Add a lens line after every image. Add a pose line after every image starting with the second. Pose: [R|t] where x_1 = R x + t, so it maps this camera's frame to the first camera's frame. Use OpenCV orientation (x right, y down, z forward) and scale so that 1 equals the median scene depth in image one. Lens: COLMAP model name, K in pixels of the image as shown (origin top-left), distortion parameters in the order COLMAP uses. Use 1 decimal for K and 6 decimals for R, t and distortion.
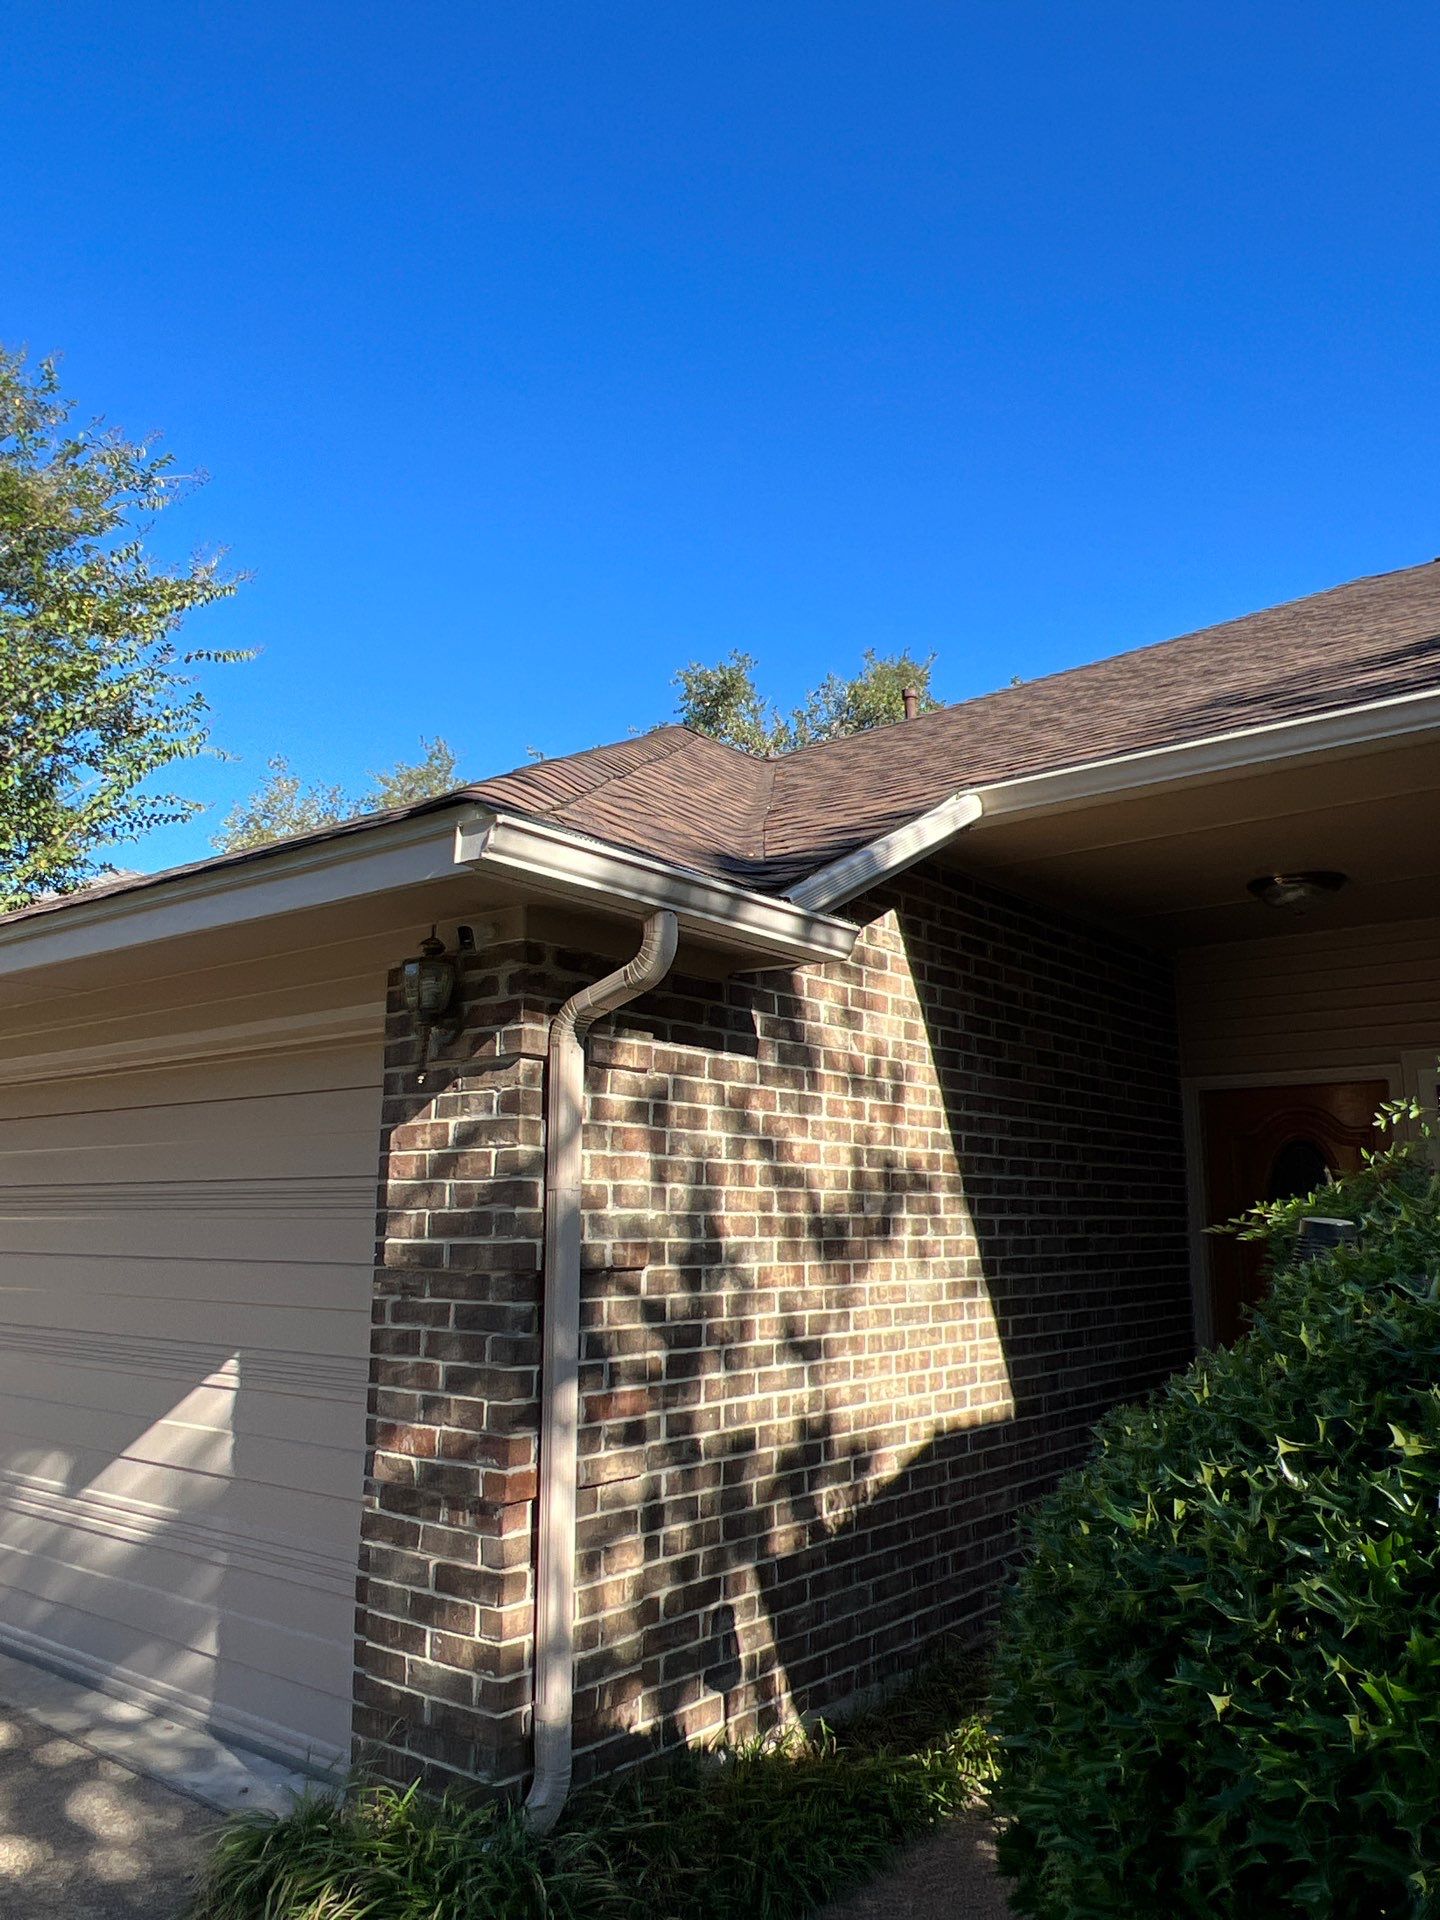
lens RADIAL K [[1410.8, 0, 720.0], [0, 1410.8, 960.0], [0, 0, 1]] dist [0.058351, -0.037830]
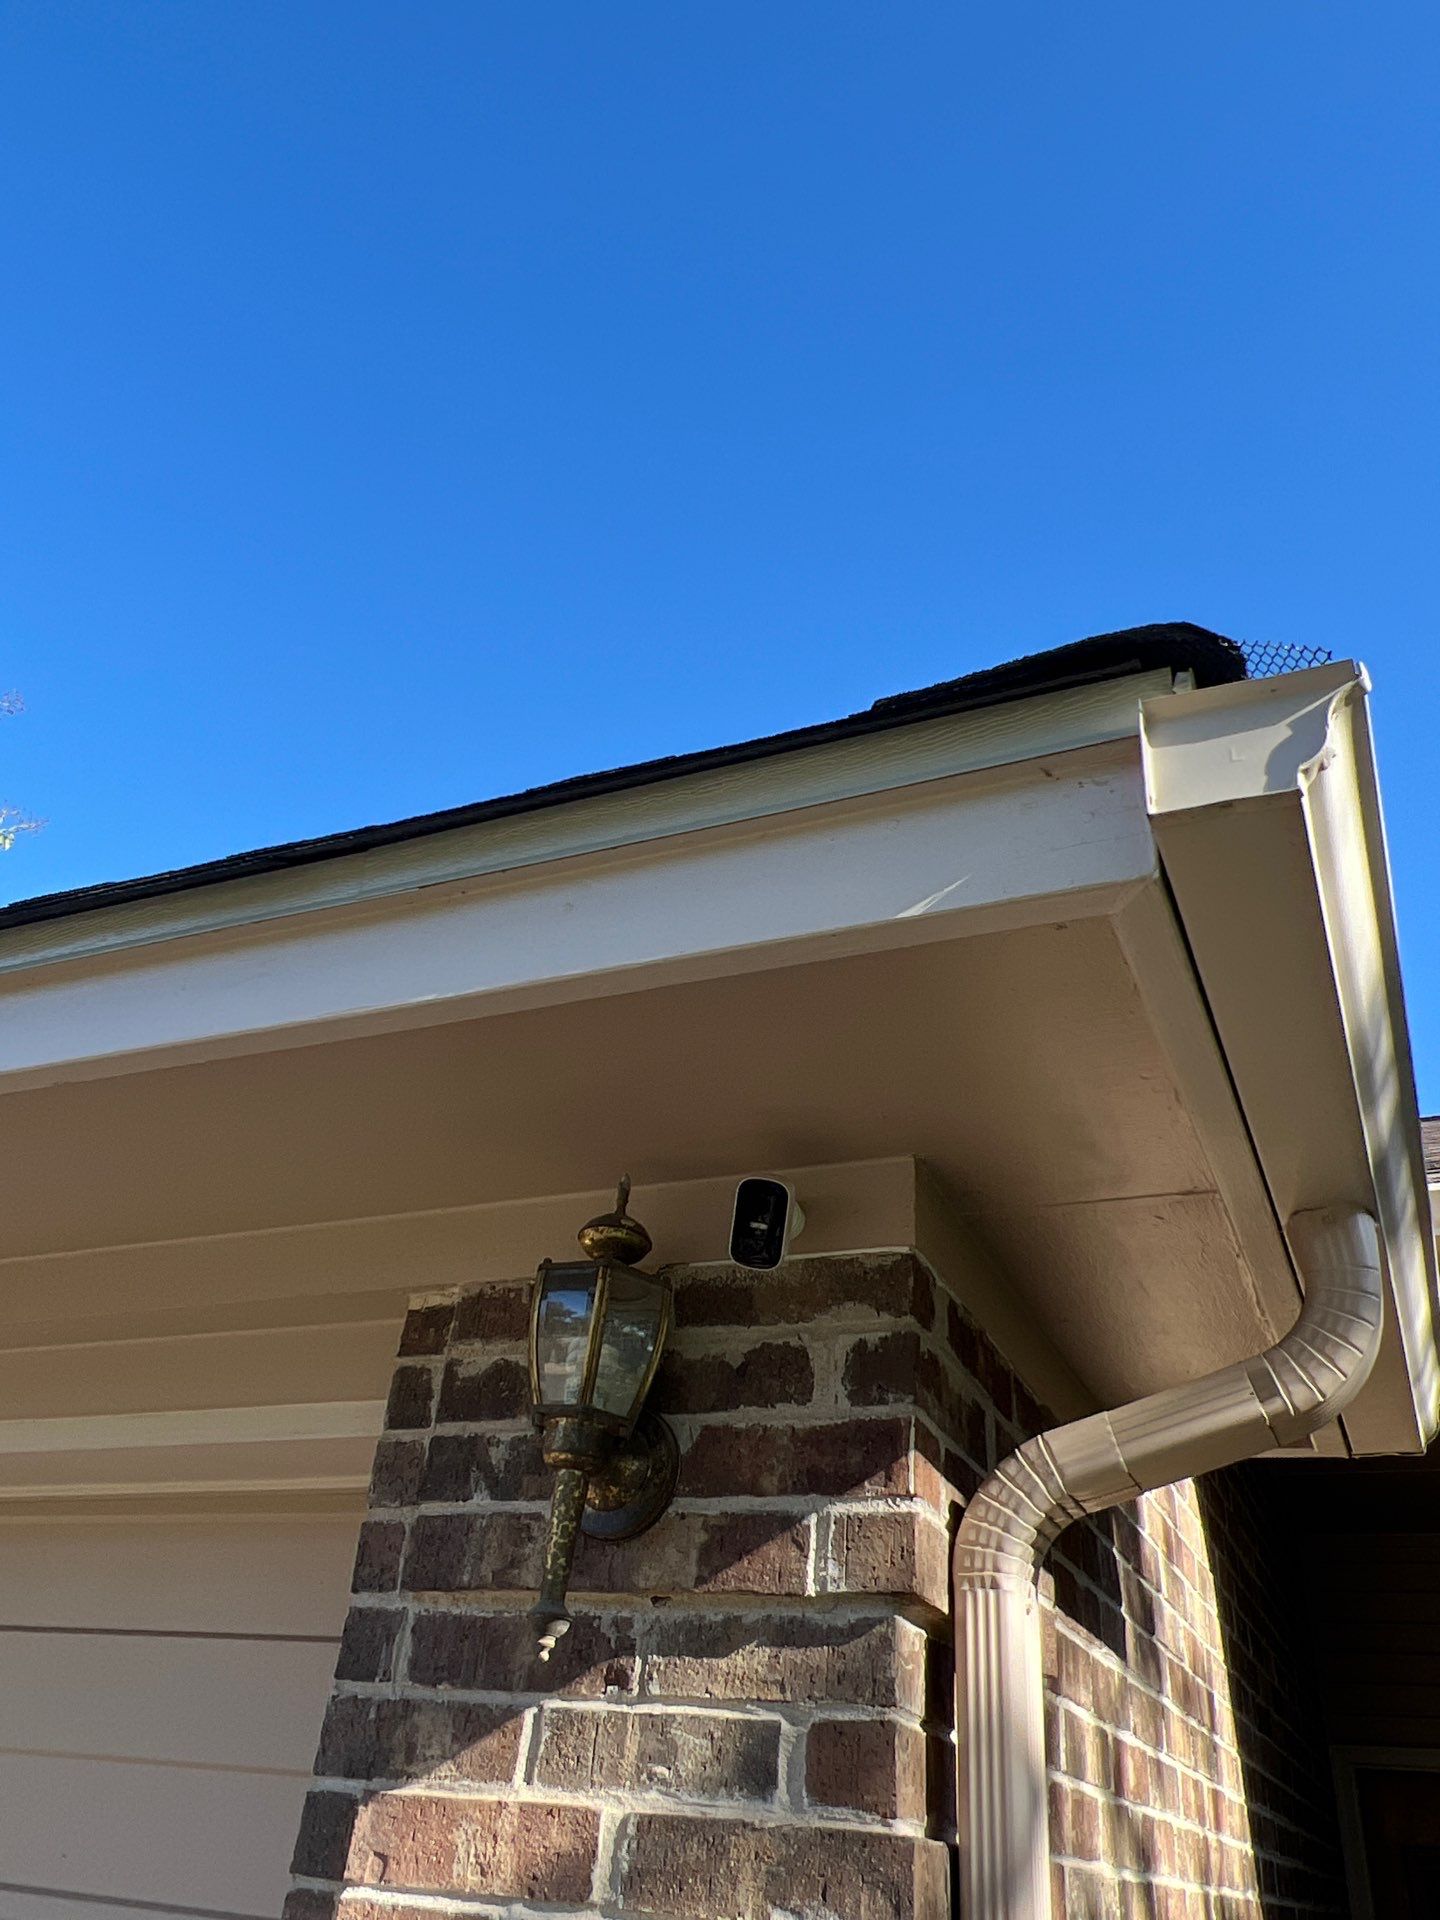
lens RADIAL K [[1410.8, 0, 720.0], [0, 1410.8, 960.0], [0, 0, 1]] dist [0.058351, -0.037830]
pose [[0.970540, 0.187779, 0.150967, -0.246836], [-0.121309, 0.922199, -0.367195, 0.054119], [-0.208173, 0.338064, 0.917811, 0.636241]]
